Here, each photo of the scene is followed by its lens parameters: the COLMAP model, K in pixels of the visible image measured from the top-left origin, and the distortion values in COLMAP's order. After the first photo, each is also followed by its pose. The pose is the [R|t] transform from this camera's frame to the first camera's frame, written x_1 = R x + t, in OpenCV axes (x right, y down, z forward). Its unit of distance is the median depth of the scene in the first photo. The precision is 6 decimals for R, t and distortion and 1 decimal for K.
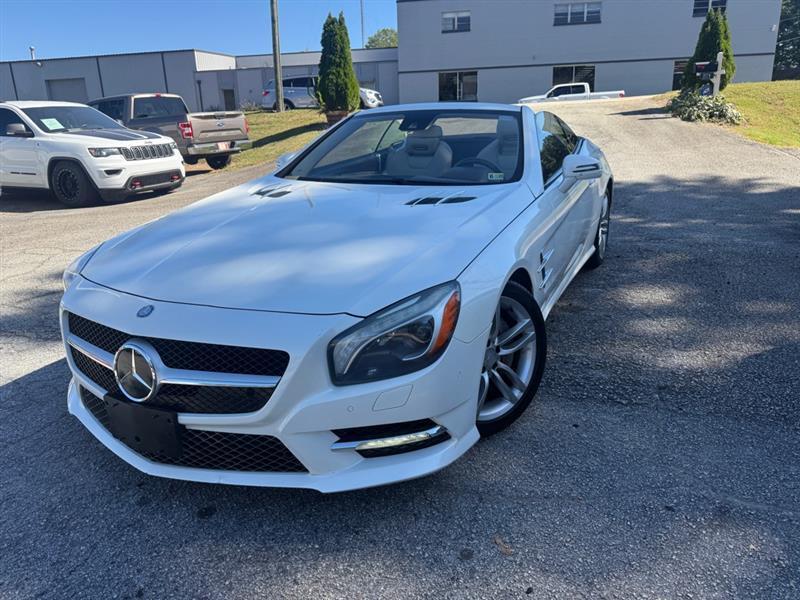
lens RADIAL K [[570.1, 0, 408.2], [0, 570.1, 293.7], [0, 0, 1]] dist [0.025427, -0.035078]
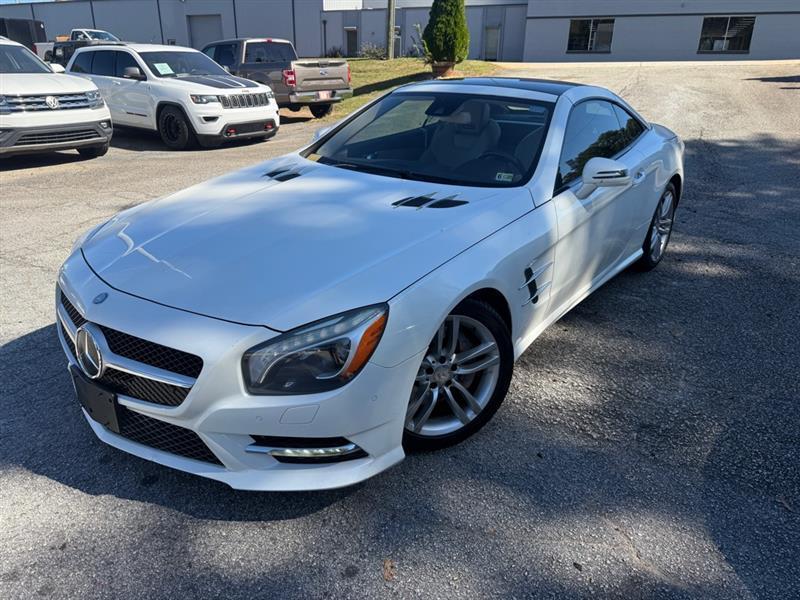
lens RADIAL K [[570.1, 0, 398.4], [0, 570.1, 300.8], [0, 0, 1]] dist [0.025427, -0.035078]
pose [[0.974137, 0.122731, -0.189720, 0.063987], [-0.103792, 0.988852, 0.106765, -0.029349], [0.200708, -0.084312, 0.976016, 0.009954]]
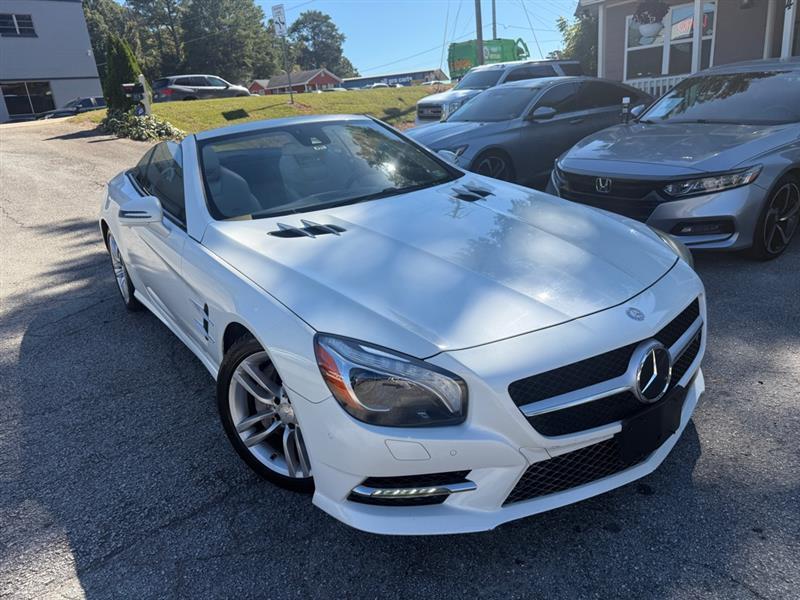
lens RADIAL K [[570.1, 0, 402.7], [0, 570.1, 303.5], [0, 0, 1]] dist [0.025427, -0.035078]
pose [[0.513201, -0.296035, 0.805598, -0.317360], [0.308426, 0.939542, 0.148775, -0.060146], [-0.800936, 0.172116, 0.573479, 0.148242]]
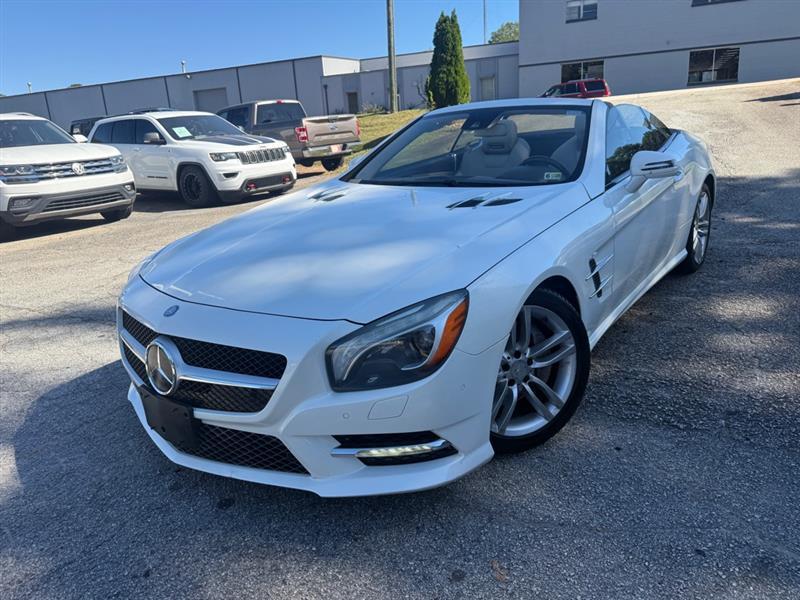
lens RADIAL K [[570.1, 0, 407.3], [0, 570.1, 296.6], [0, 0, 1]] dist [0.025427, -0.035078]
pose [[0.978210, 0.027678, -0.205765, 0.040491], [-0.025799, 0.999597, 0.011805, -0.004202], [0.206009, -0.006239, 0.978530, 0.009438]]
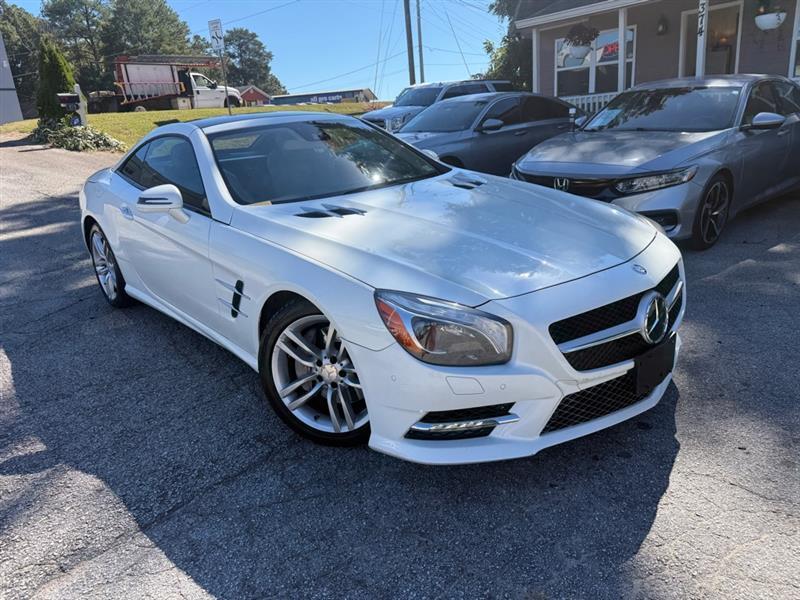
lens RADIAL K [[570.1, 0, 401.3], [0, 570.1, 295.5], [0, 0, 1]] dist [0.025427, -0.035078]
pose [[0.407149, -0.271828, 0.871974, -0.375376], [0.314696, 0.937980, 0.145464, -0.056843], [-0.857436, 0.215181, 0.467441, 0.178732]]
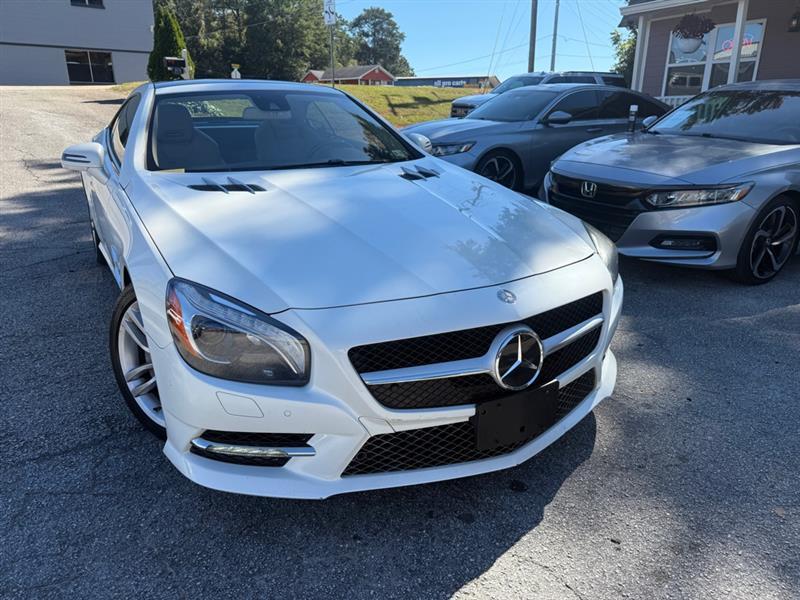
lens RADIAL K [[570.1, 0, 400.2], [0, 570.1, 304.6], [0, 0, 1]] dist [0.025427, -0.035078]
pose [[0.591743, -0.231614, 0.772137, -0.277792], [0.208199, 0.969249, 0.131184, -0.026136], [-0.778777, 0.083131, 0.621768, 0.101513]]
